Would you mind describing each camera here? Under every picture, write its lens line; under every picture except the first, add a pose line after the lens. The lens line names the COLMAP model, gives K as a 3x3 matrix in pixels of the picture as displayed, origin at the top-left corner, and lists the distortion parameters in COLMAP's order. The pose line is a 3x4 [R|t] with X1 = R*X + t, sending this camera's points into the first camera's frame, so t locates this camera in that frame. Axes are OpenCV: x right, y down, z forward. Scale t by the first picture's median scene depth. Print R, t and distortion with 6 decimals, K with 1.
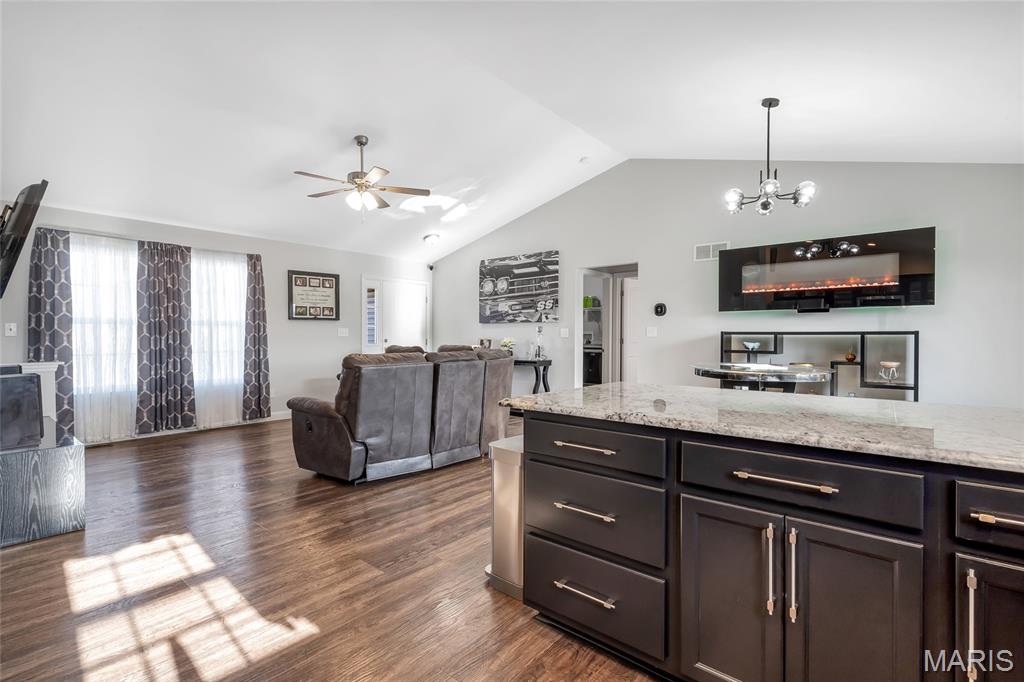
lens RADIAL K [[476.5, 0, 504.2], [0, 476.5, 337.7], [0, 0, 1]] dist [0.001672, 0.000531]
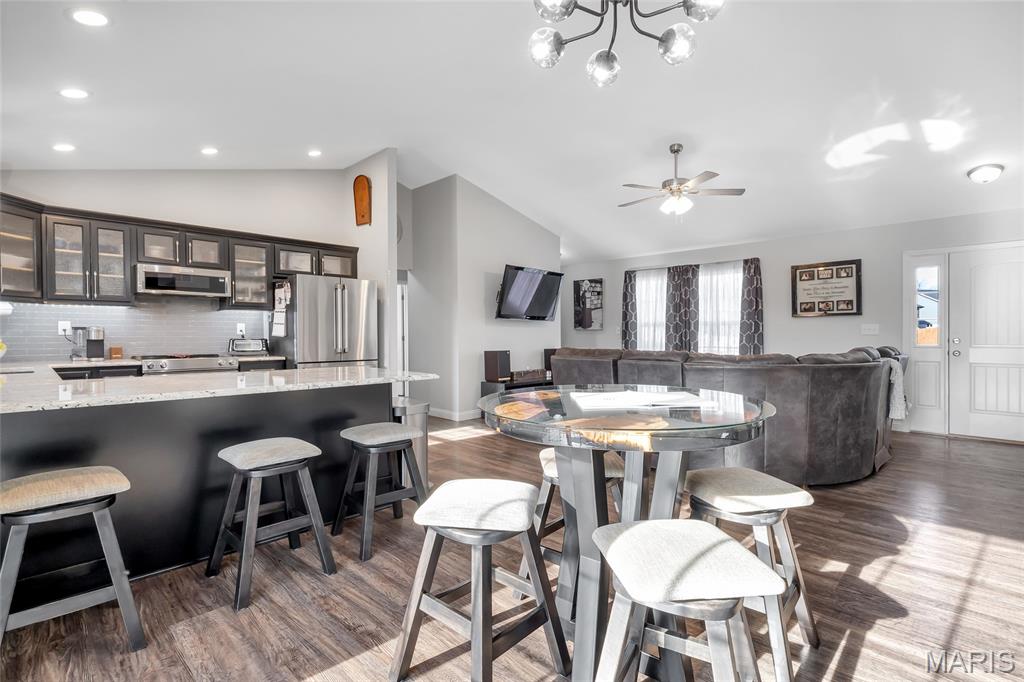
lens RADIAL K [[476.5, 0, 510.2], [0, 476.5, 334.2], [0, 0, 1]] dist [0.001672, 0.000531]
pose [[-0.061559, -0.001733, -0.998102, 0.581853], [-0.004450, 0.999989, -0.001462, 0.000106], [0.998094, 0.004352, -0.061566, 0.529889]]
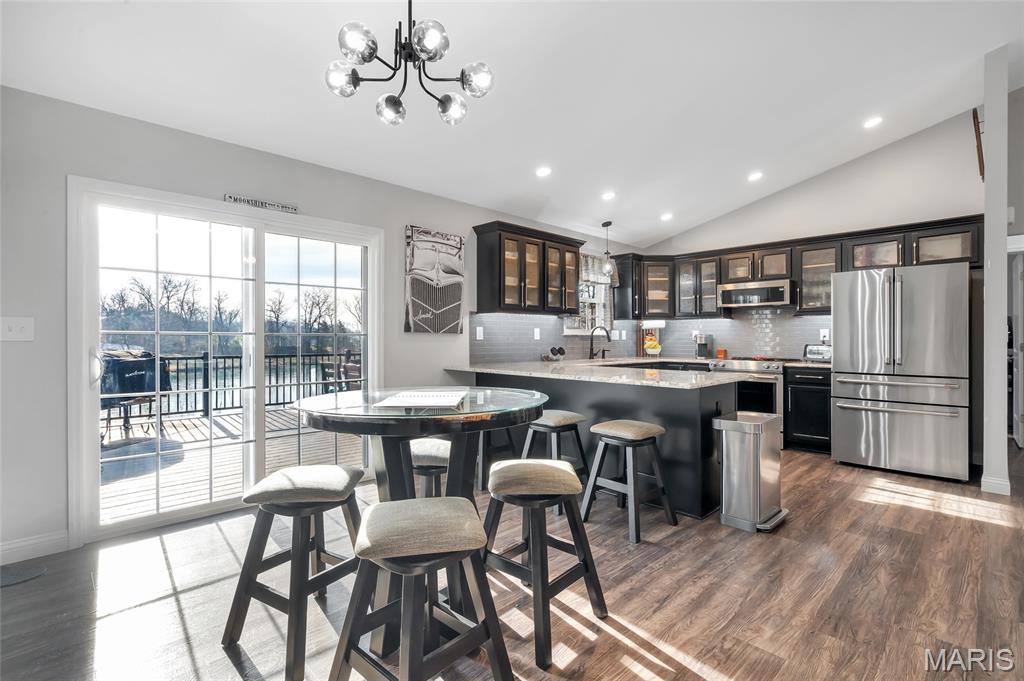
lens RADIAL K [[476.5, 0, 513.3], [0, 476.5, 336.4], [0, 0, 1]] dist [0.001672, 0.000531]
pose [[-0.995916, -0.001285, 0.090277, 0.230416], [-0.001536, 0.999995, -0.002712, -0.002217], [-0.090273, -0.002840, -0.995913, 0.879964]]
